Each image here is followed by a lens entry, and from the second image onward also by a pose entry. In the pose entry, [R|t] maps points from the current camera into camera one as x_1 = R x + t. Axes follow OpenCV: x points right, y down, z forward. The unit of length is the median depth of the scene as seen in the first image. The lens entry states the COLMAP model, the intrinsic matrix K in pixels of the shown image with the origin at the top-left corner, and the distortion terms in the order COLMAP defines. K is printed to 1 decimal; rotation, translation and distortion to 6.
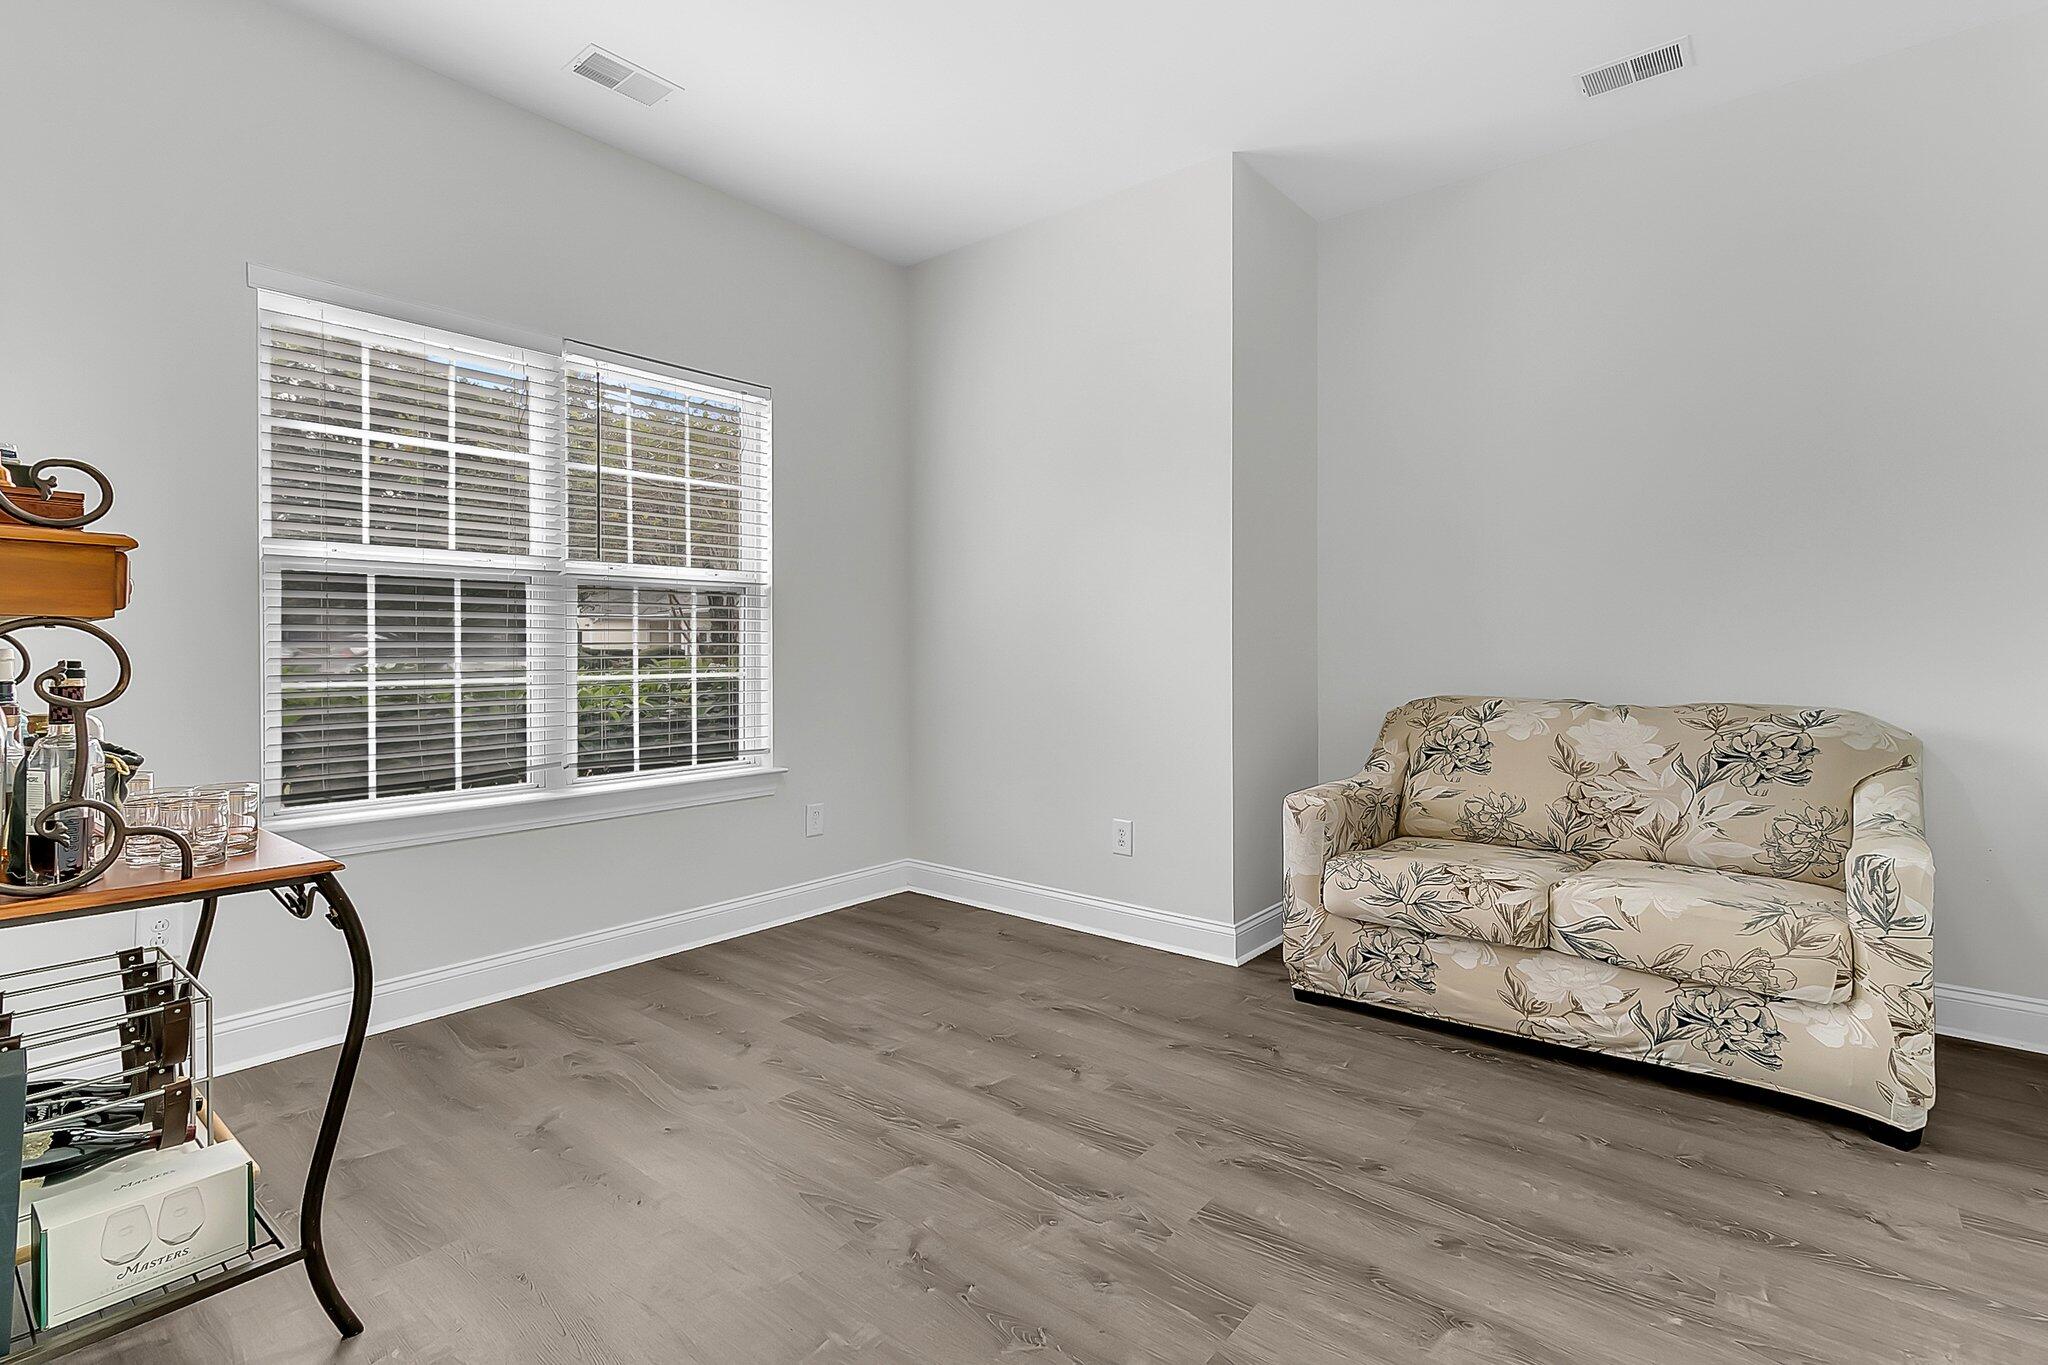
lens RADIAL K [[956.2, 0, 1038.3], [0, 956.2, 660.8], [0, 0, 1]] dist [-0.000787, 0.000130]
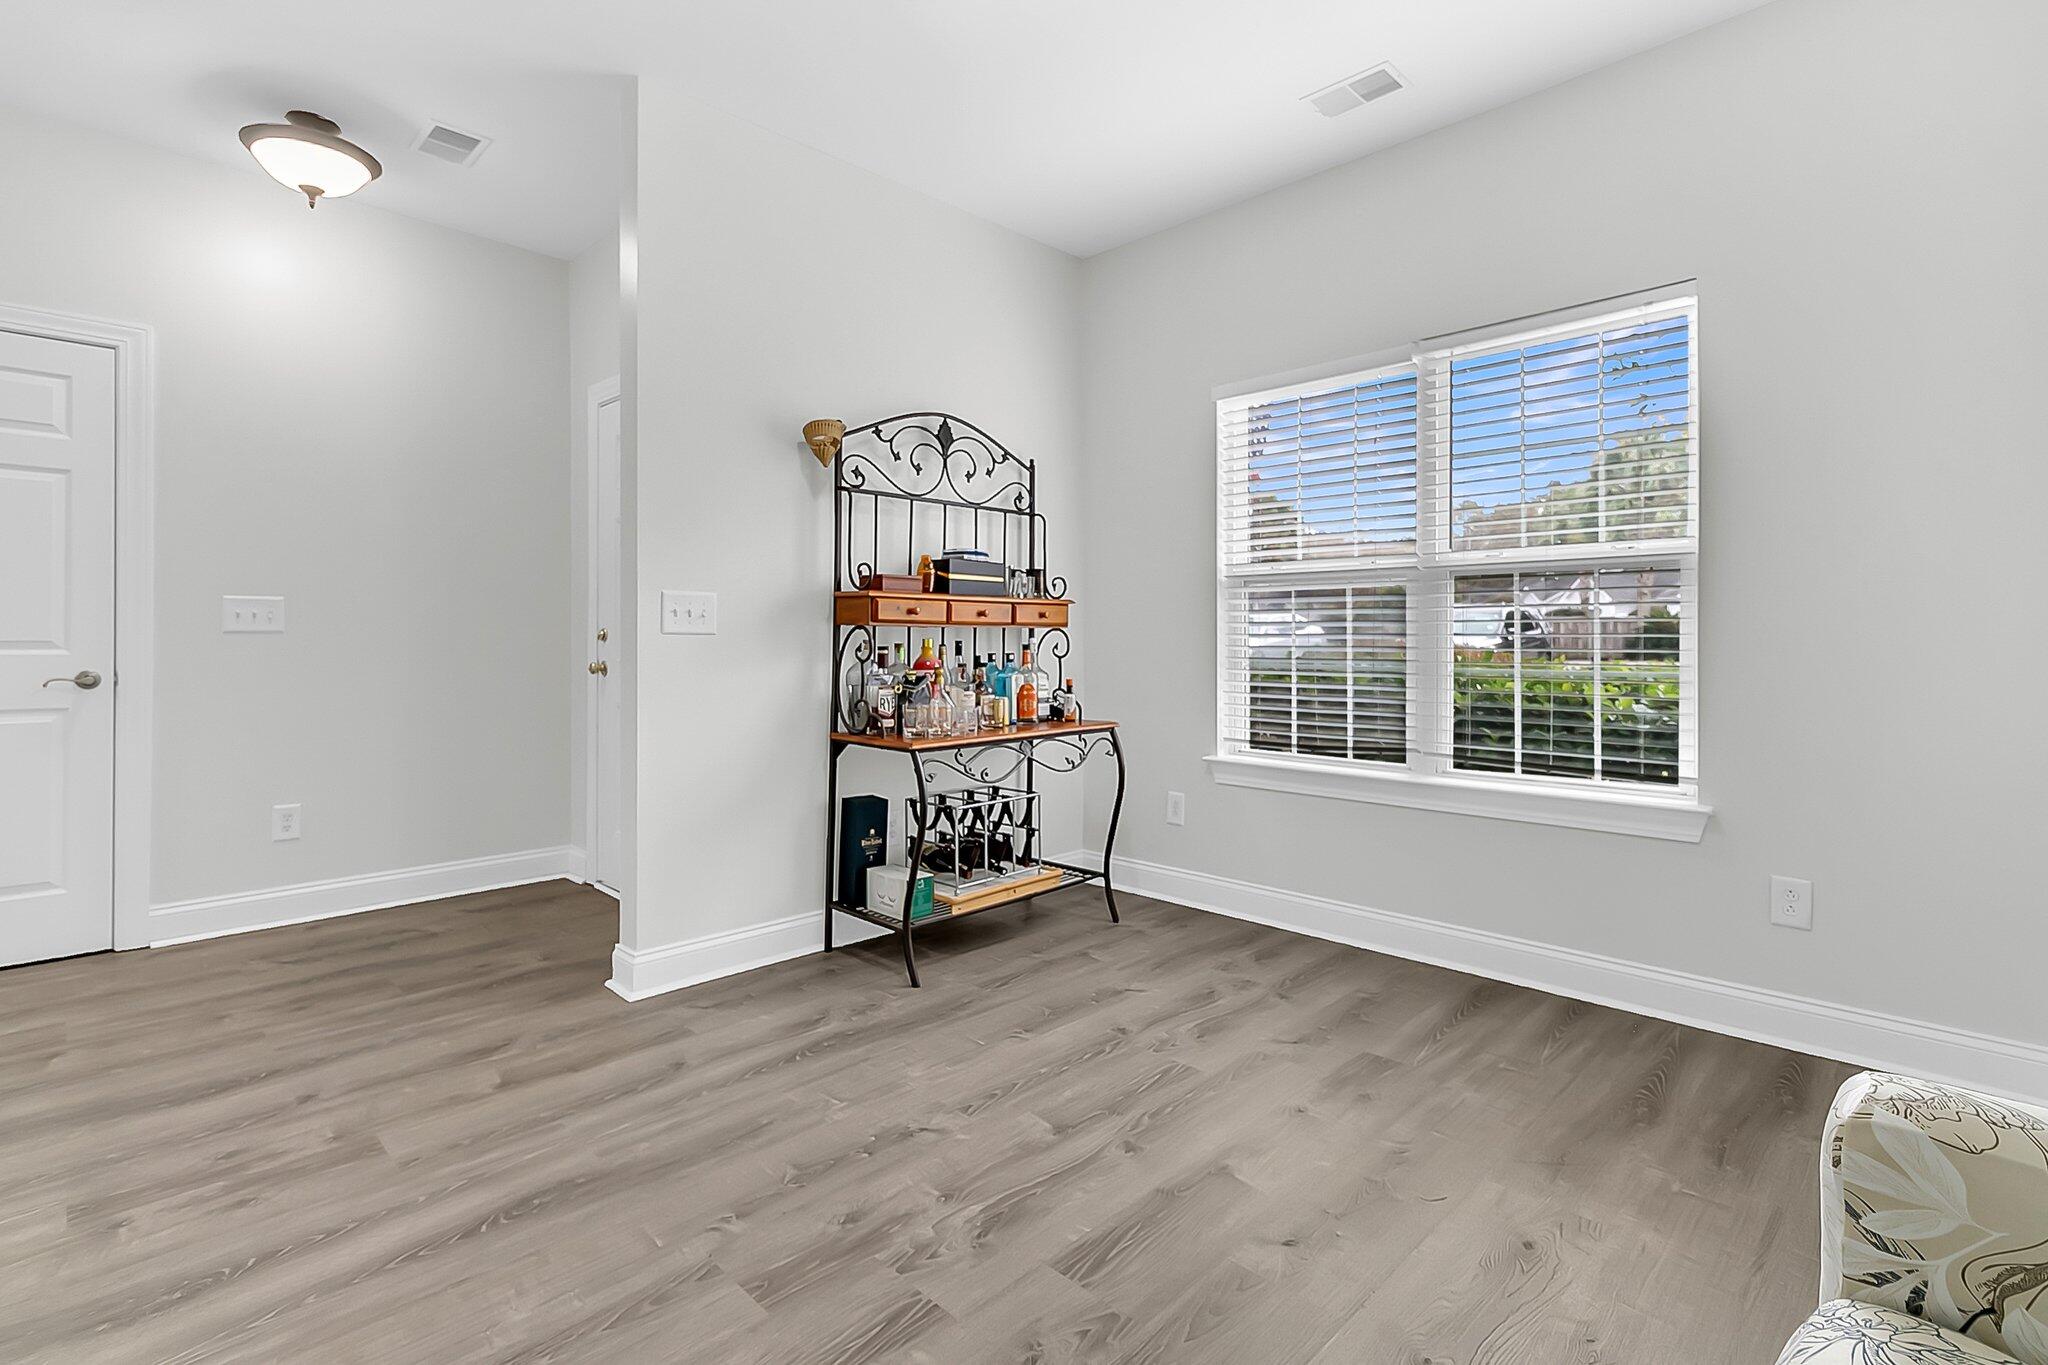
lens RADIAL K [[954.9, 0, 1023.0], [0, 954.9, 637.8], [0, 0, 1]] dist [-0.000798, 0.000006]
pose [[-0.092104, 0.002091, -0.995747, 0.567380], [-0.015325, 0.999876, 0.003517, -0.012635], [0.995631, 0.015584, -0.092060, 0.645365]]
